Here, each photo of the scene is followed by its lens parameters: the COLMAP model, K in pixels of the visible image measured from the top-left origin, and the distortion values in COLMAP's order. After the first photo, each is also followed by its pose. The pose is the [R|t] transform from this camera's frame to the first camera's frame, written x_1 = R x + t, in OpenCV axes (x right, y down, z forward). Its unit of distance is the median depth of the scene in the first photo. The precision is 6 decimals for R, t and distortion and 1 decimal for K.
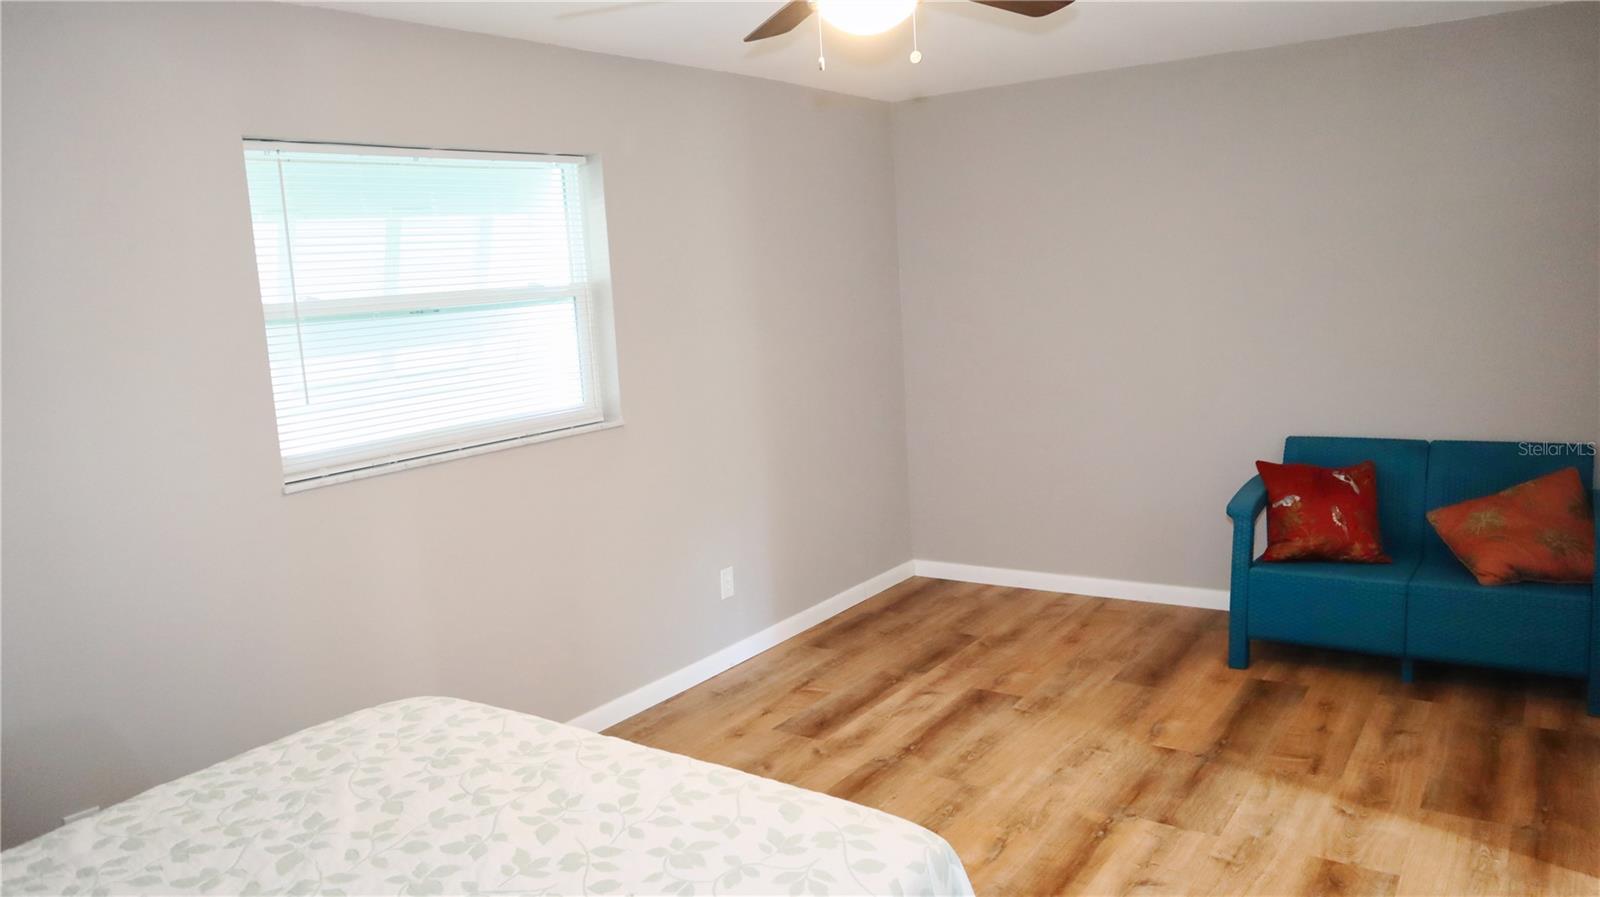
lens RADIAL K [[1101.4, 0, 788.8], [0, 1101.4, 447.9], [0, 0, 1]] dist [-0.134606, 0.078466]
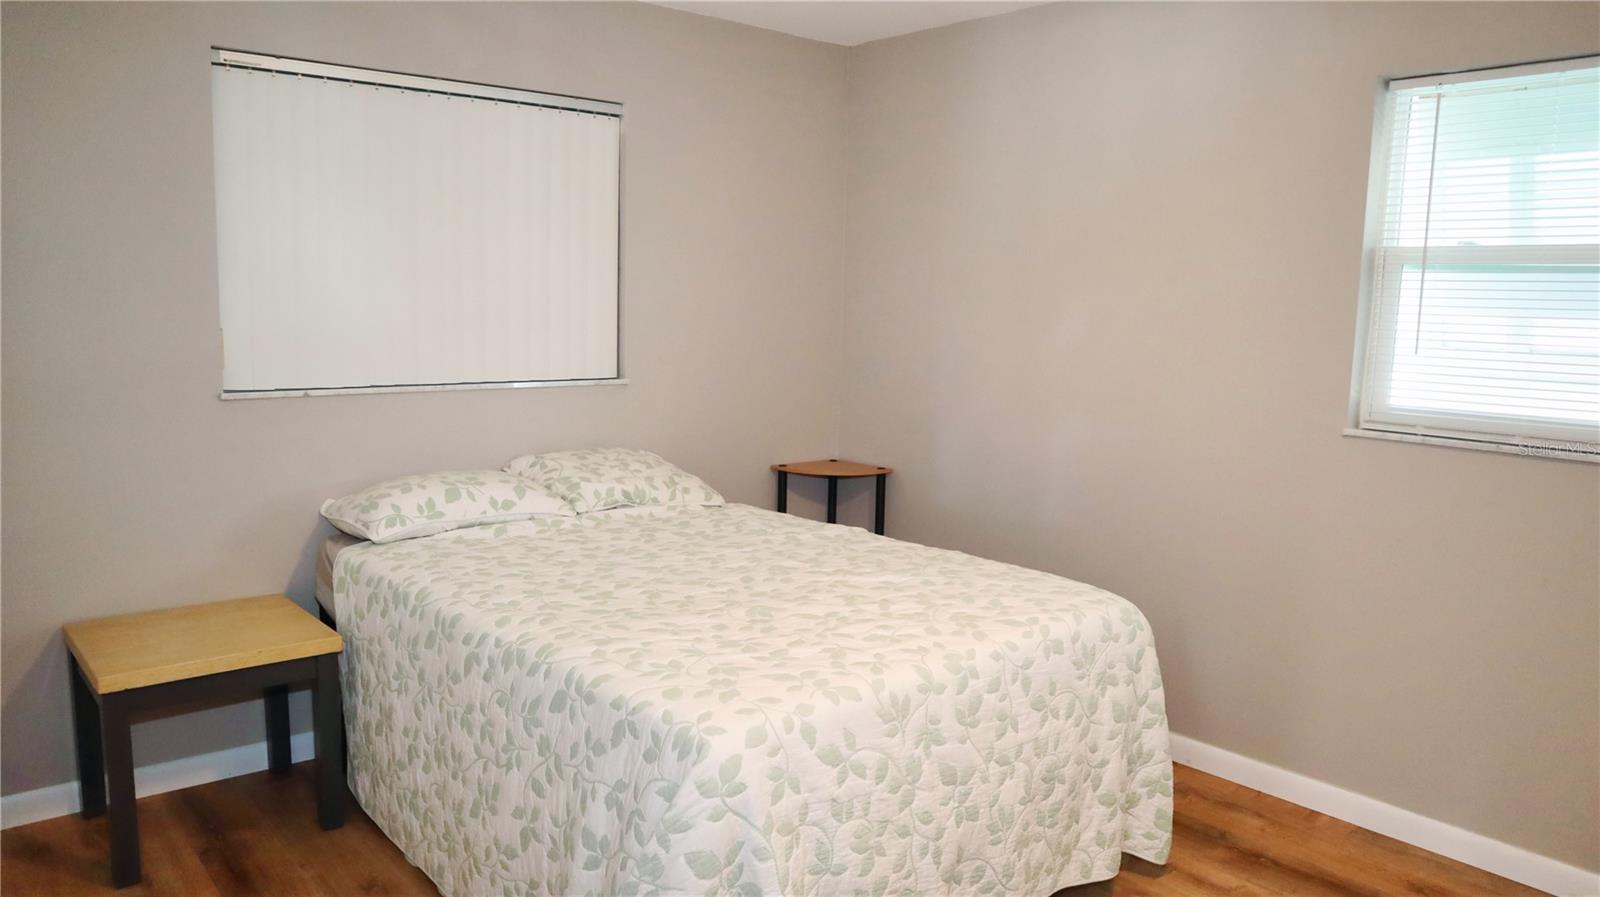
lens RADIAL K [[1101.4, 0, 788.8], [0, 1101.4, 447.9], [0, 0, 1]] dist [-0.134606, 0.078466]
pose [[-0.246559, 0.183773, -0.951544, 0.608381], [-0.156747, 0.961366, 0.226285, -0.089385], [0.956368, 0.204944, -0.208227, 0.704613]]
